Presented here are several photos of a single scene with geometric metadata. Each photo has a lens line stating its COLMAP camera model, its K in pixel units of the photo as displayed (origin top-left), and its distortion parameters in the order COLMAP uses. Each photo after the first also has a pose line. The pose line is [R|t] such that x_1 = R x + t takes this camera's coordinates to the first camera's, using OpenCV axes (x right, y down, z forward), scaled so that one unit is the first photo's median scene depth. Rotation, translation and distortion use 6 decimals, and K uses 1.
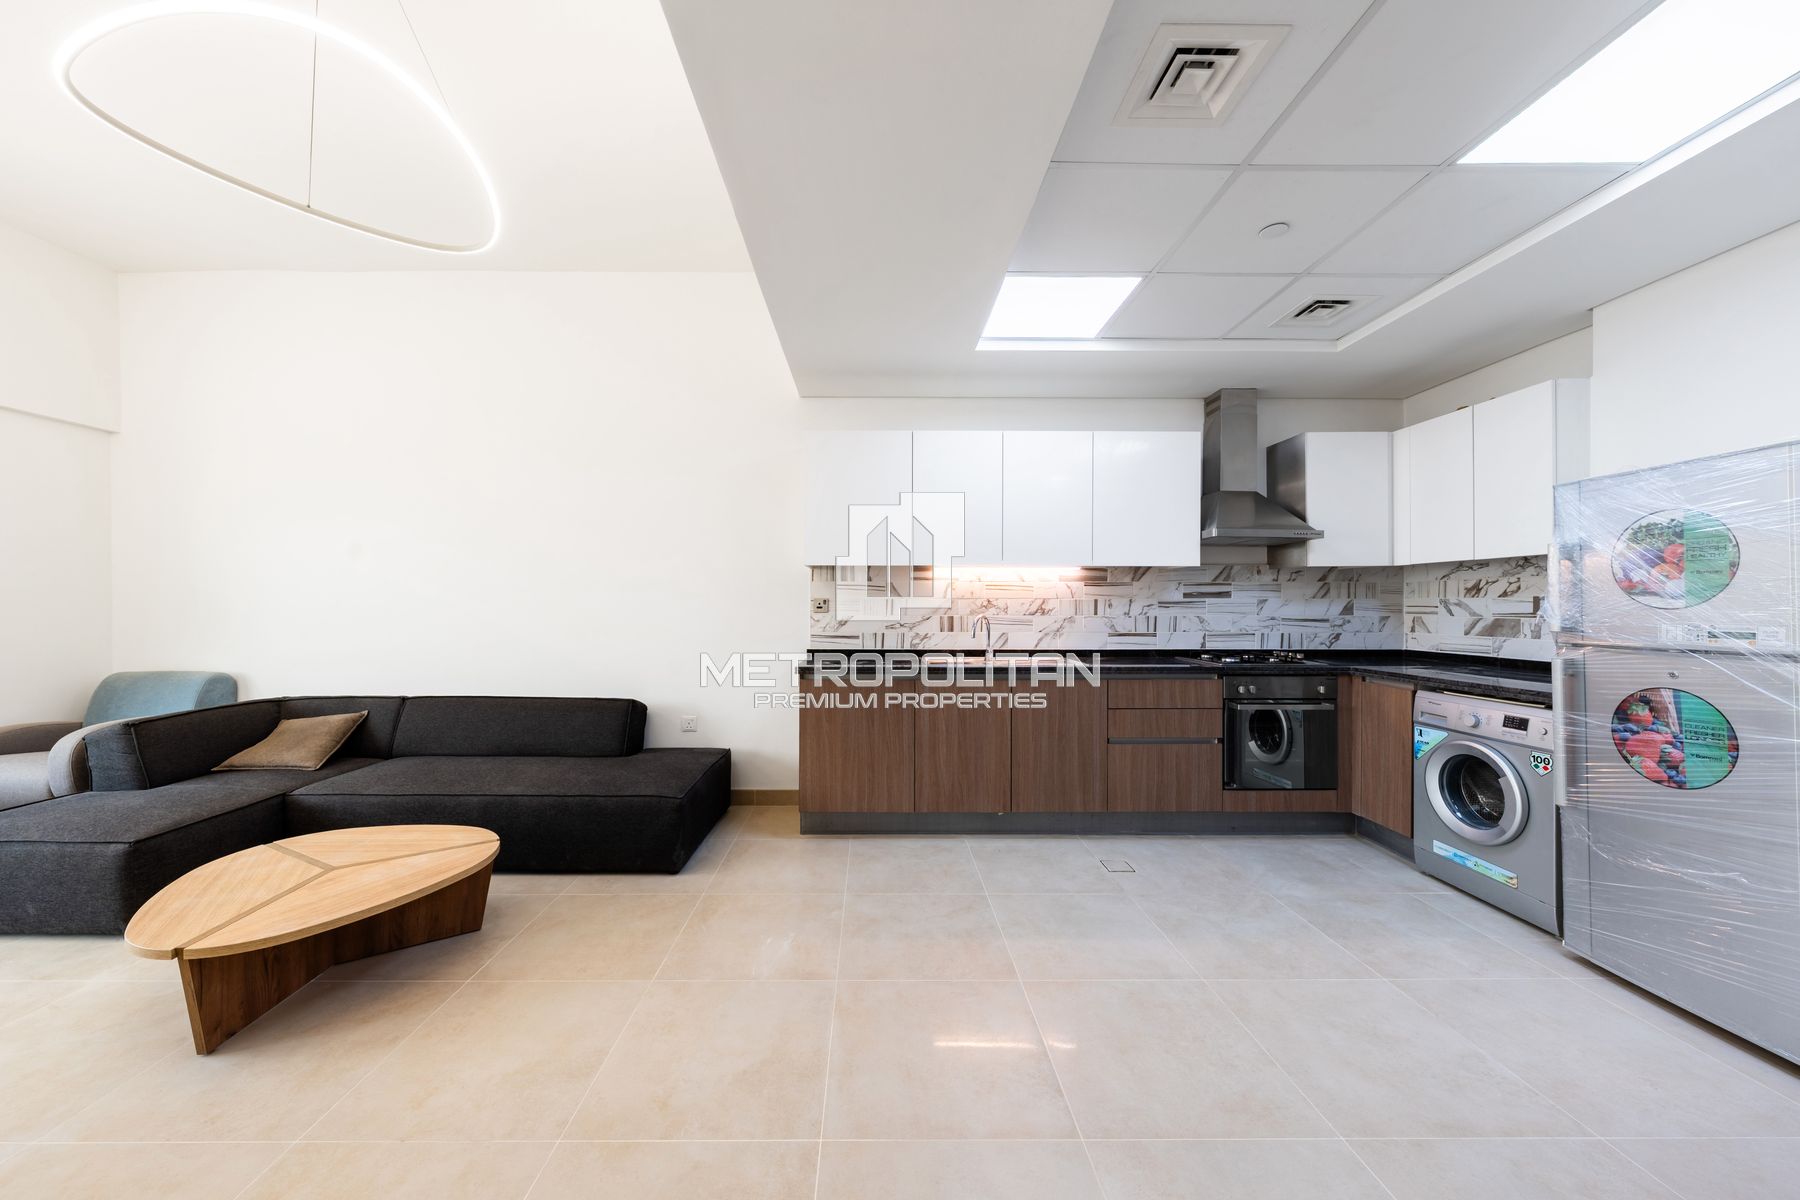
lens RADIAL K [[621.2, 0, 871.3], [0, 621.2, 607.7], [0, 0, 1]] dist [-0.002596, 0.000362]
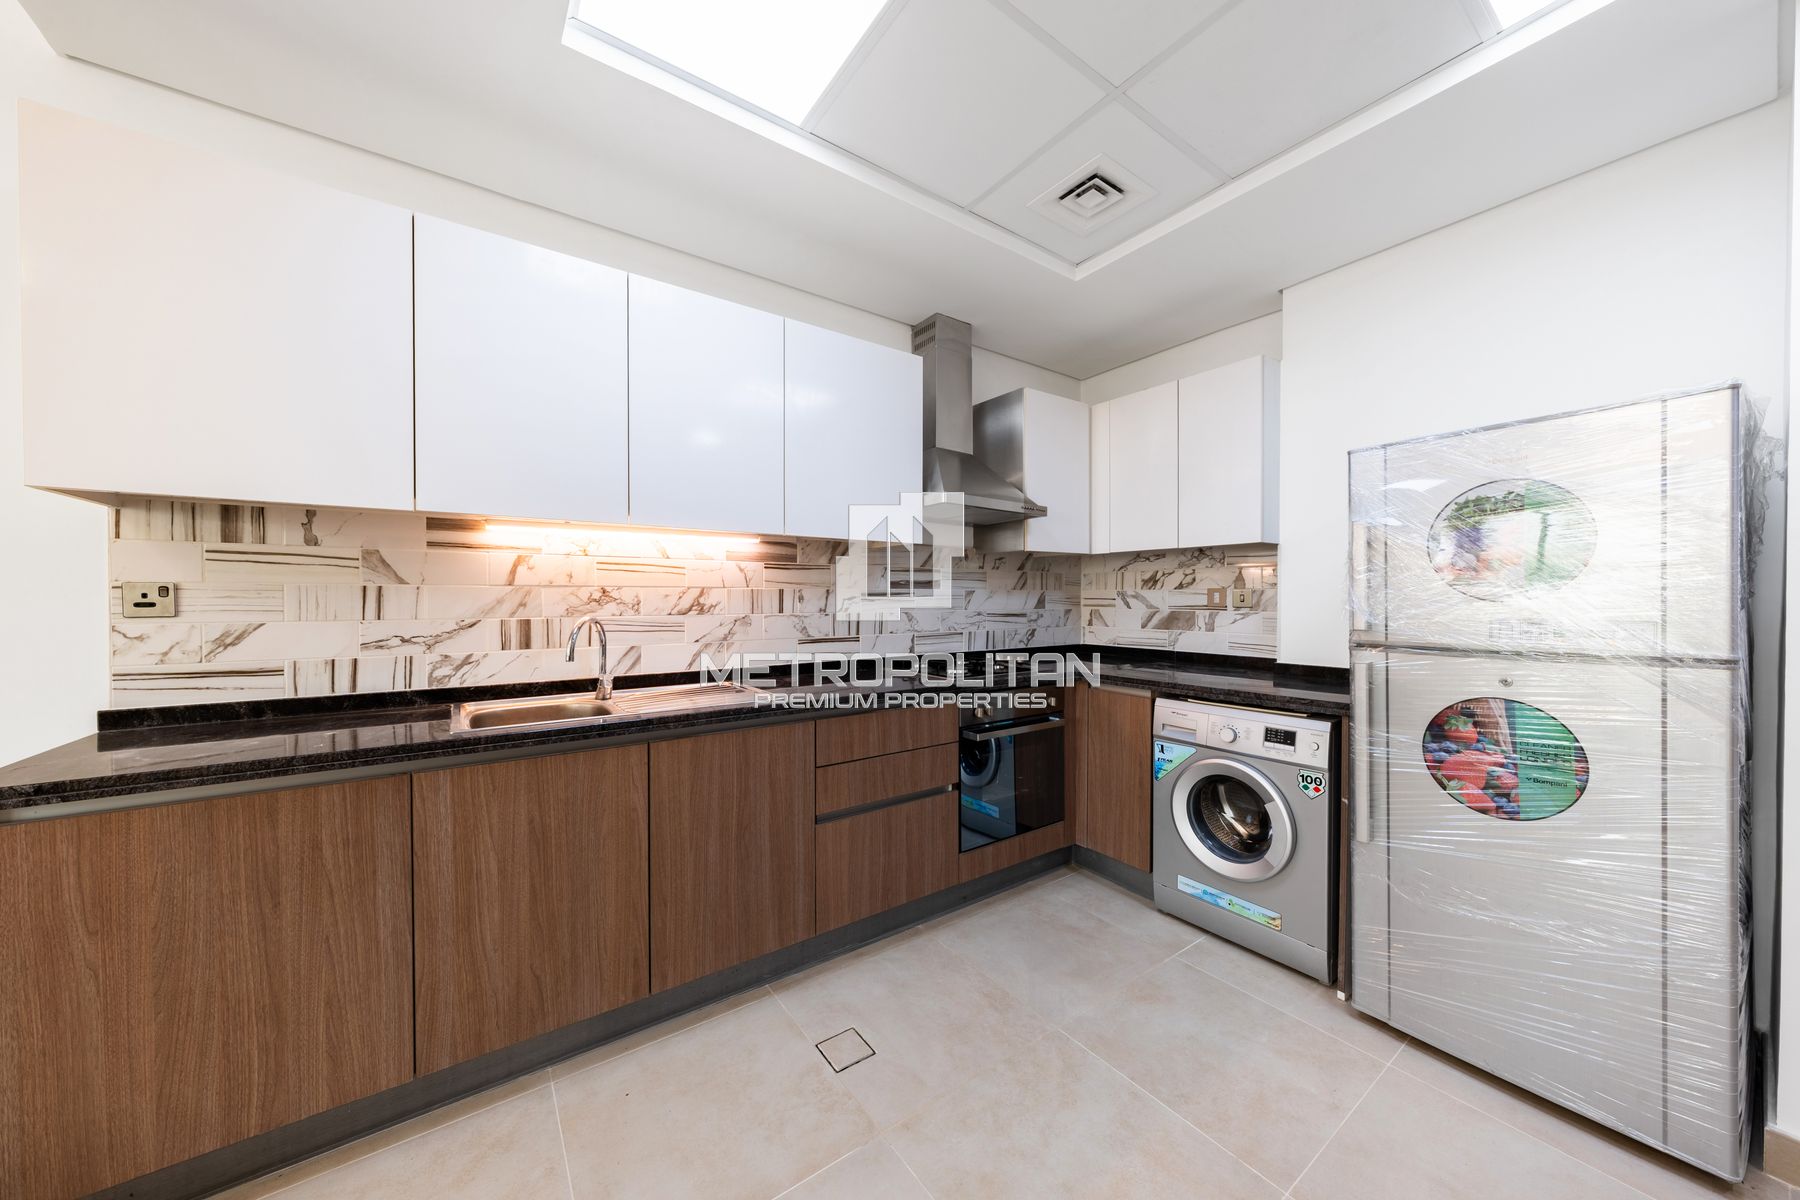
lens RADIAL K [[621.2, 0, 907.2], [0, 621.2, 605.6], [0, 0, 1]] dist [-0.002596, 0.000362]
pose [[0.810551, -0.008714, 0.585604, 0.106693], [0.003660, 0.999945, 0.009814, -0.002507], [-0.585657, -0.005812, 0.810538, 0.493908]]
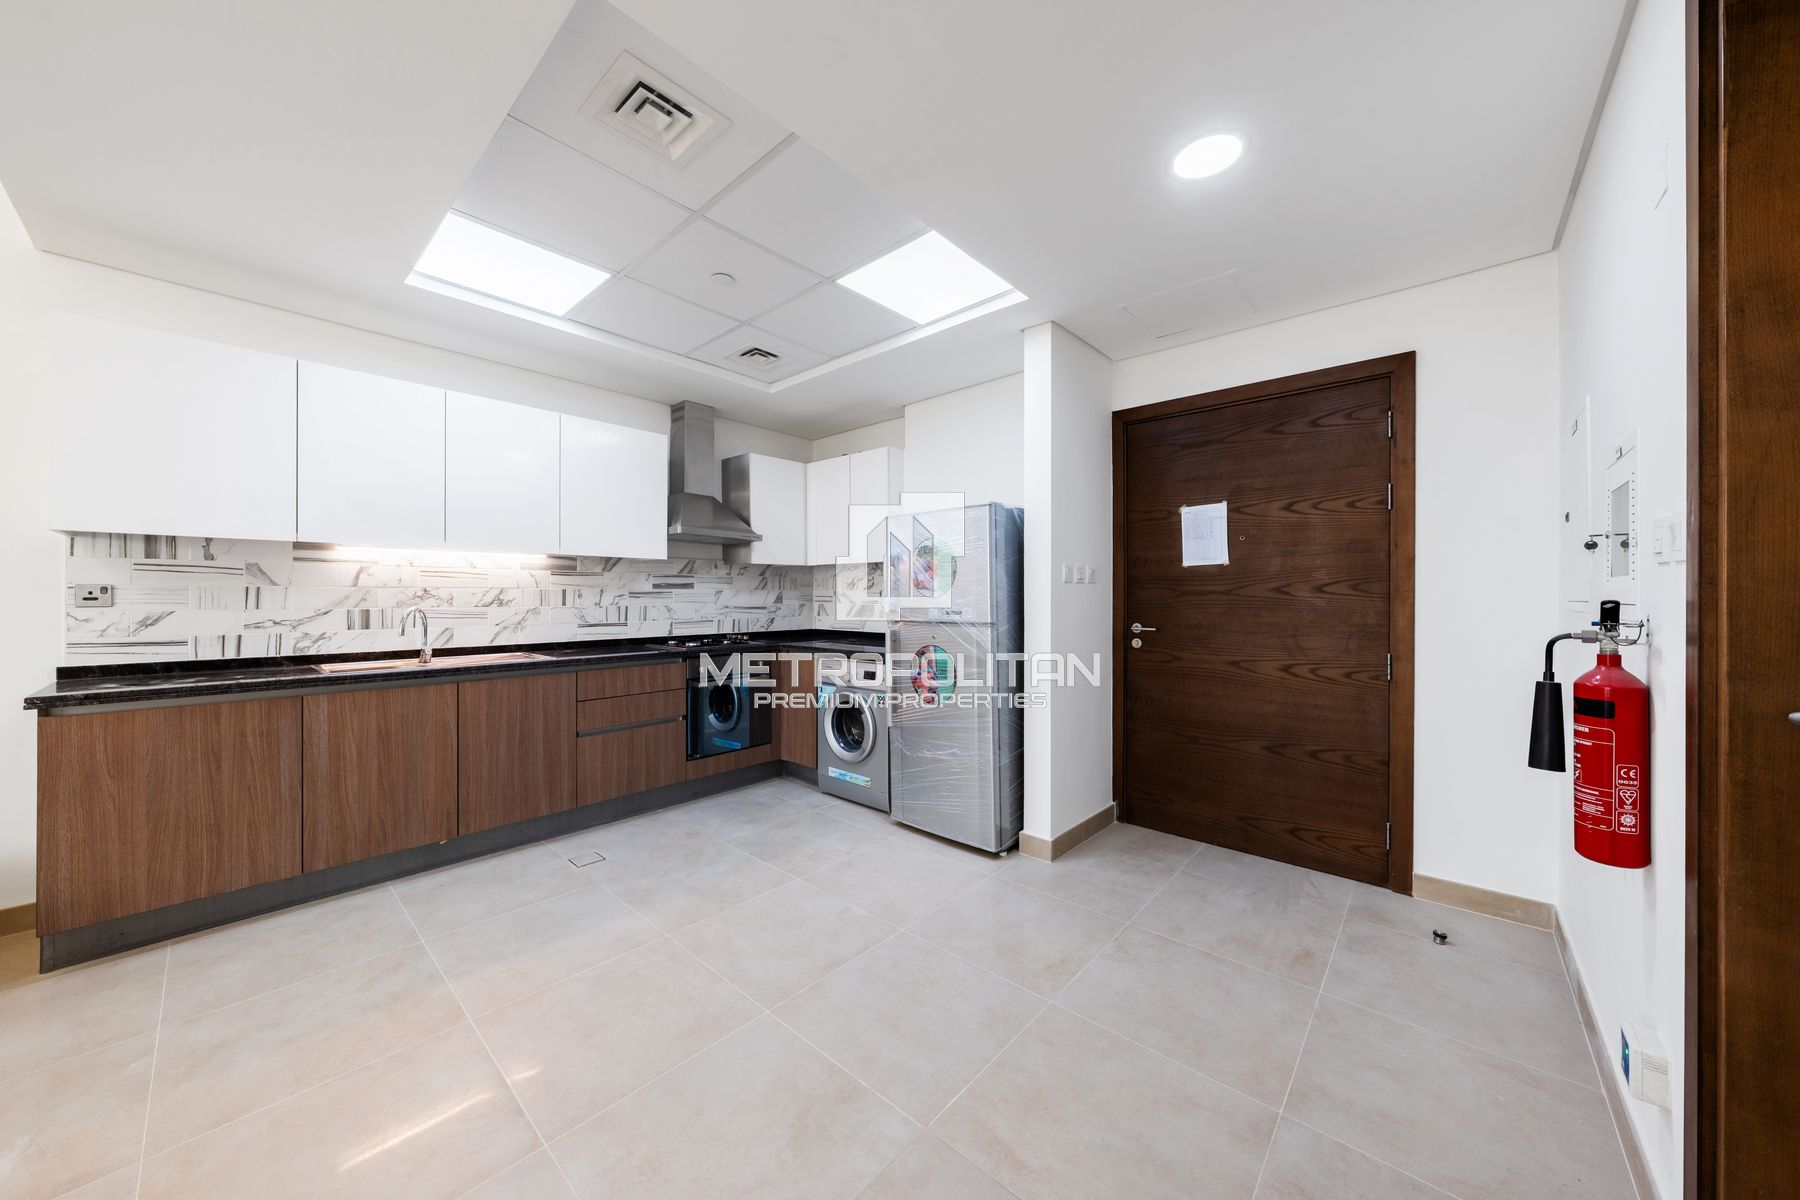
lens RADIAL K [[621.2, 0, 904.6], [0, 621.2, 596.9], [0, 0, 1]] dist [-0.002596, 0.000362]
pose [[0.664520, -0.001396, 0.747269, -0.005457], [0.002822, 0.999996, -0.000641, 0.000423], [-0.747265, 0.002535, 0.664521, -0.035065]]
